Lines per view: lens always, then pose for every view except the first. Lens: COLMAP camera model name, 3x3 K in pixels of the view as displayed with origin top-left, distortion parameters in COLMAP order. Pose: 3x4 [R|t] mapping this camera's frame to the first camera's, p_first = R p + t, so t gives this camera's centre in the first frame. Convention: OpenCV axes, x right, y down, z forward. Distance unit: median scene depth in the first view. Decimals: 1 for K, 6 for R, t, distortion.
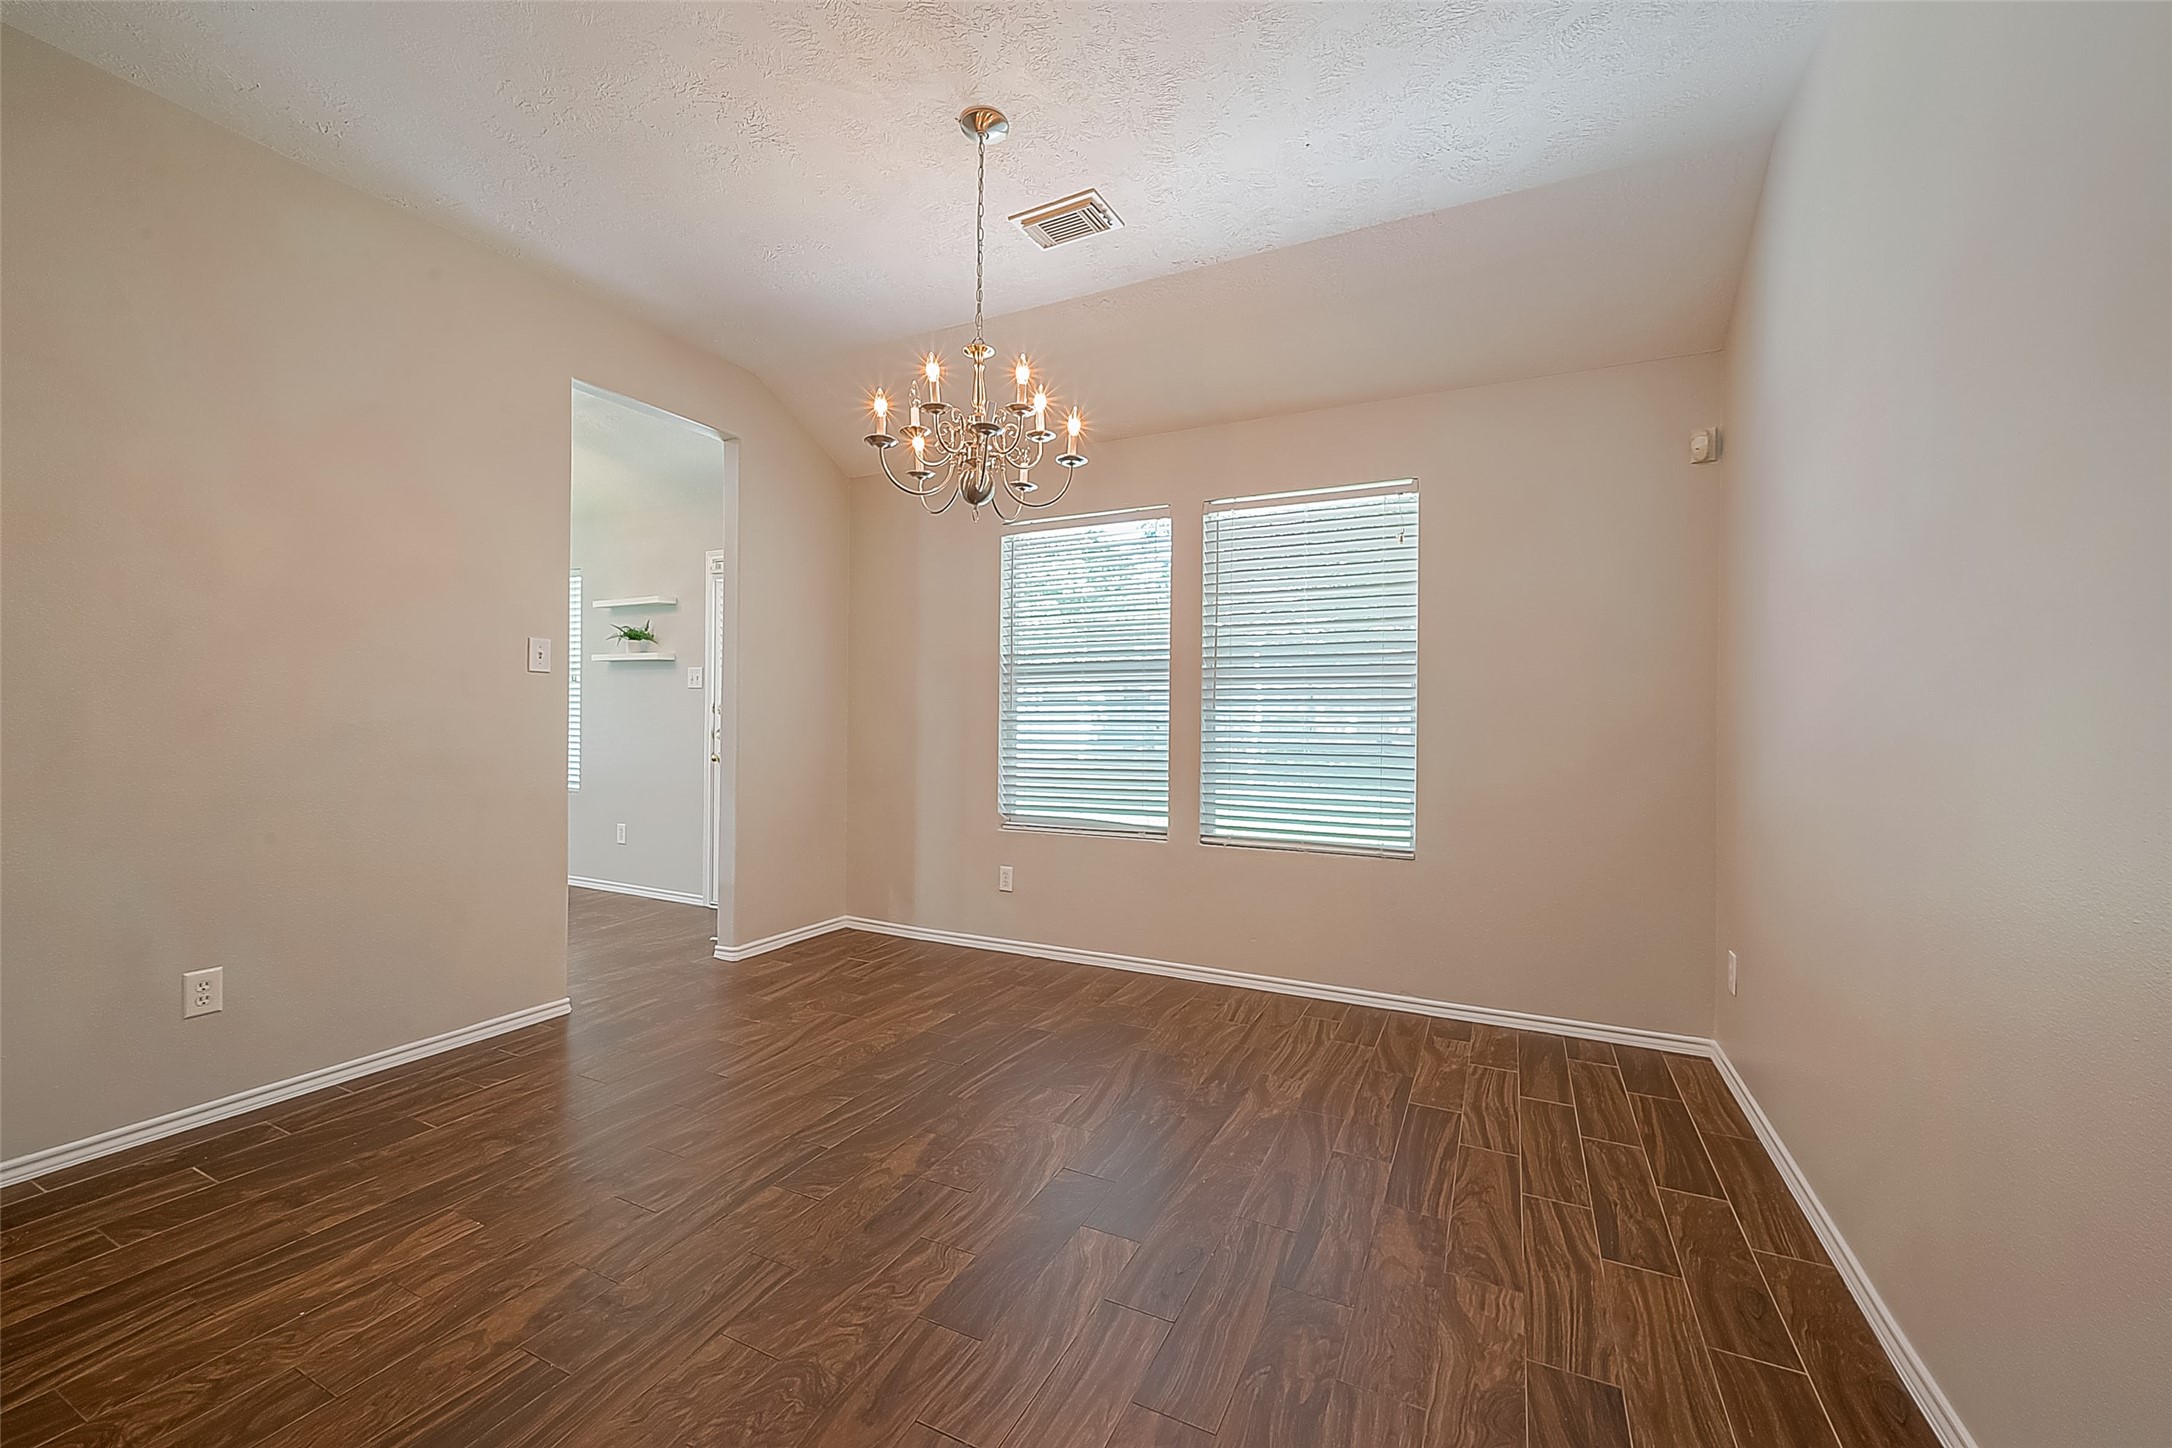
lens RADIAL K [[853.6, 0, 1091.2], [0, 853.6, 720.7], [0, 0, 1]] dist [-0.001752, 0.000251]
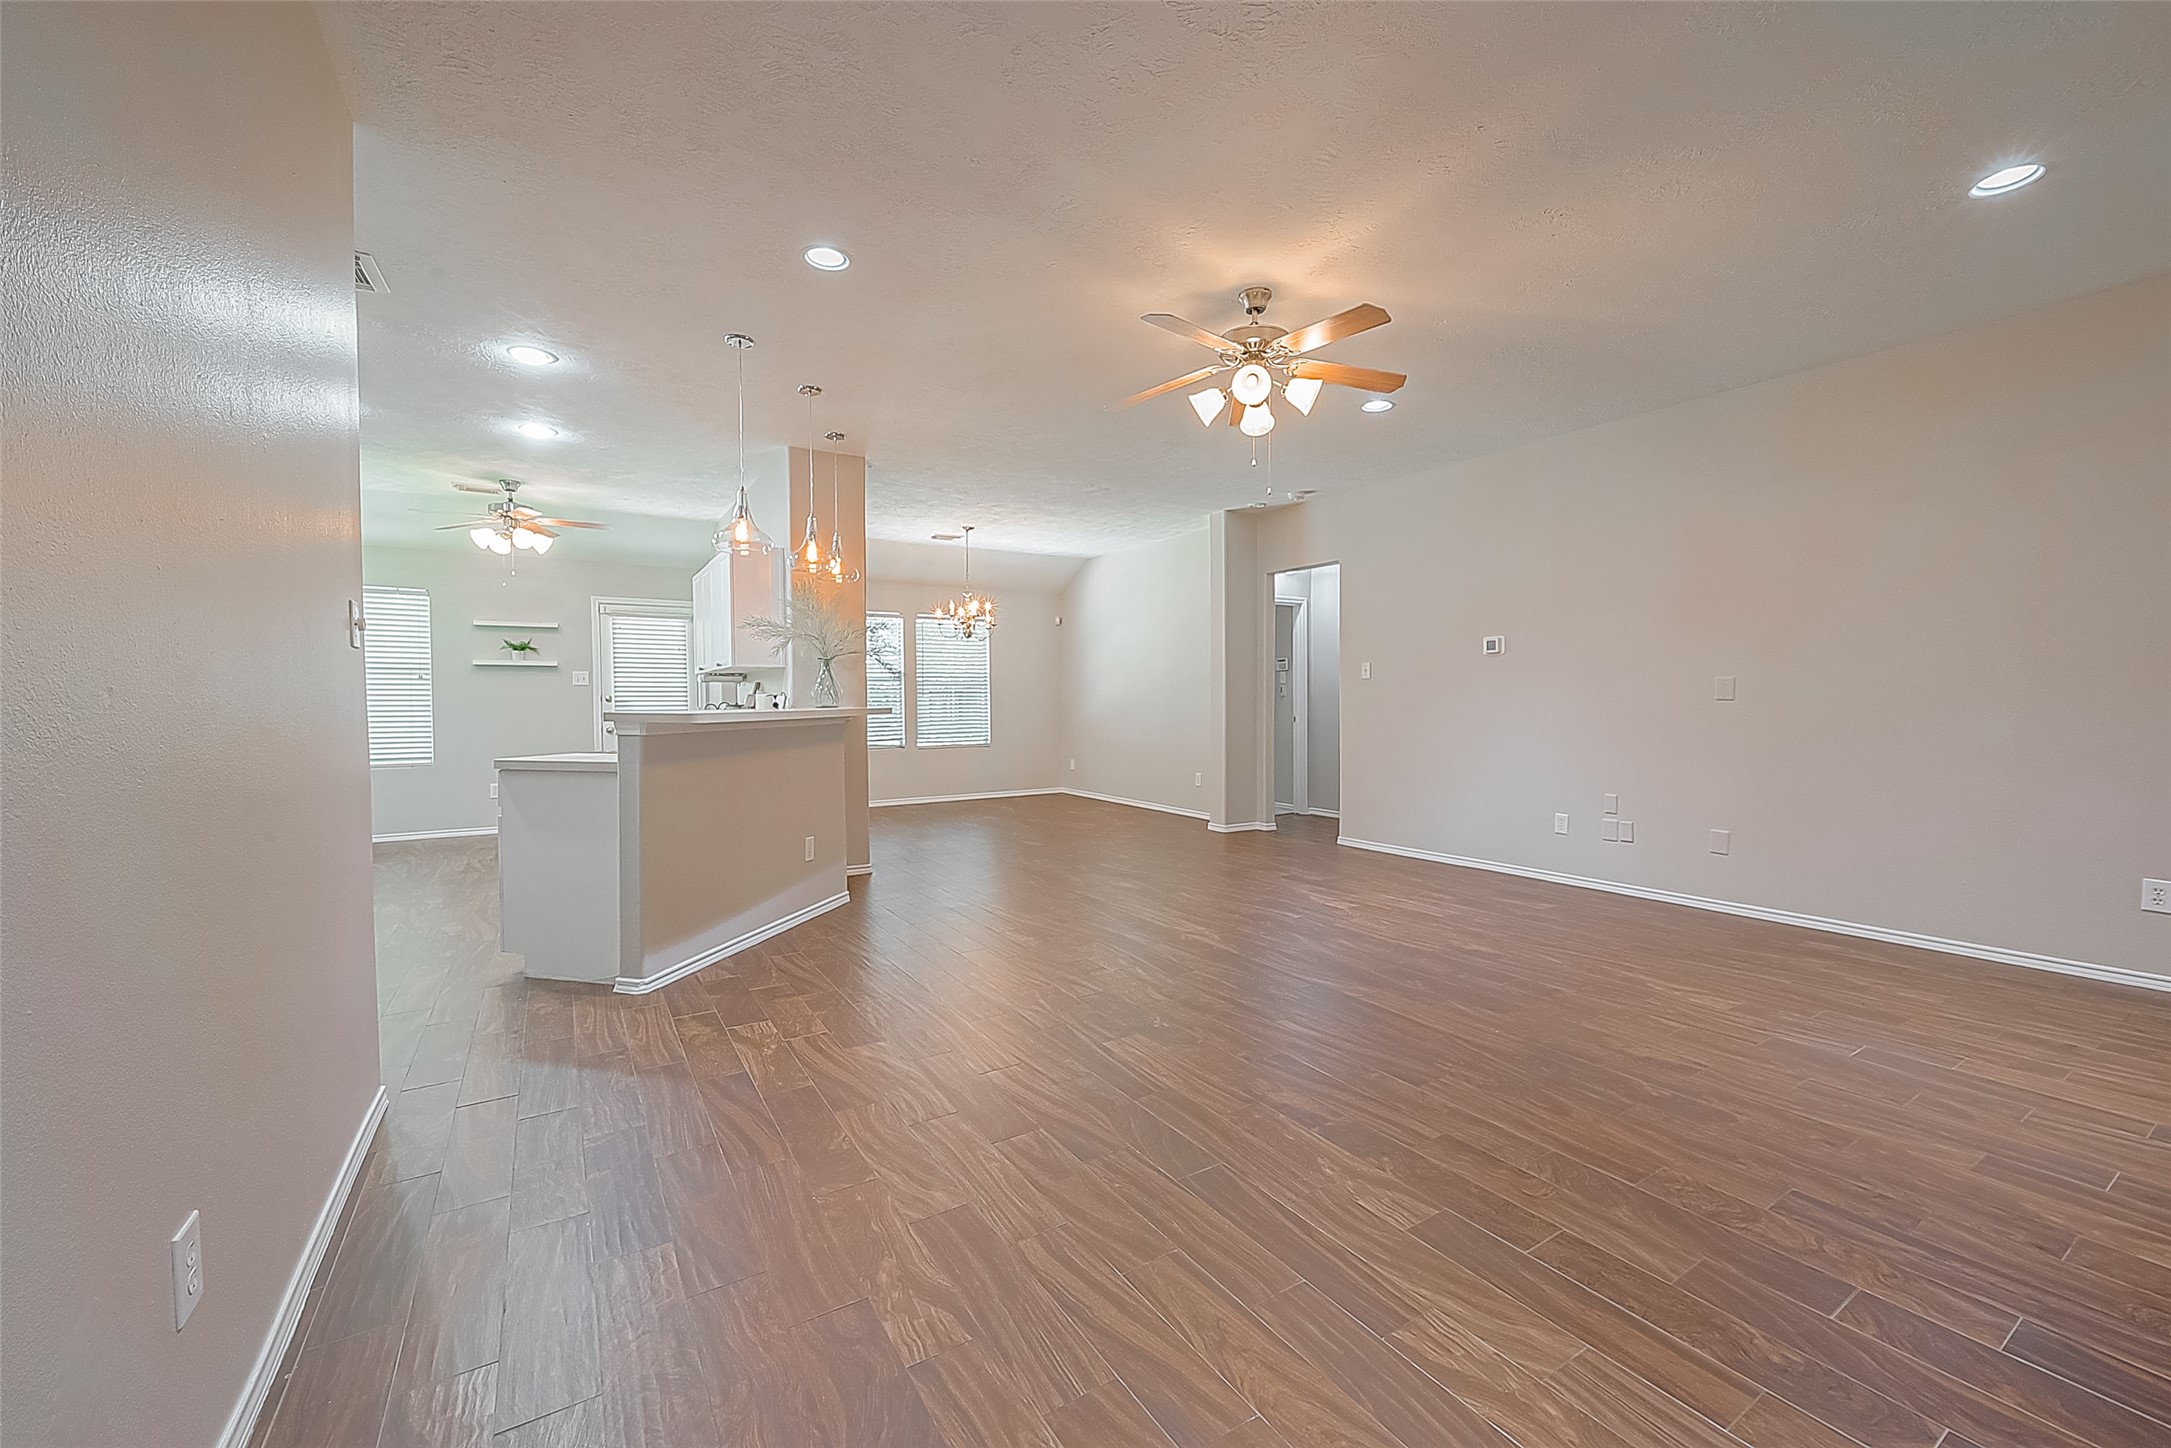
lens RADIAL K [[837.2, 0, 1099.7], [0, 837.2, 719.9], [0, 0, 1]] dist [-0.000101, 0.000026]
pose [[0.517923, -0.035483, 0.854691, -2.749905], [0.013828, 0.999356, 0.033110, -0.028687], [-0.855316, -0.005330, 0.518080, -1.208641]]
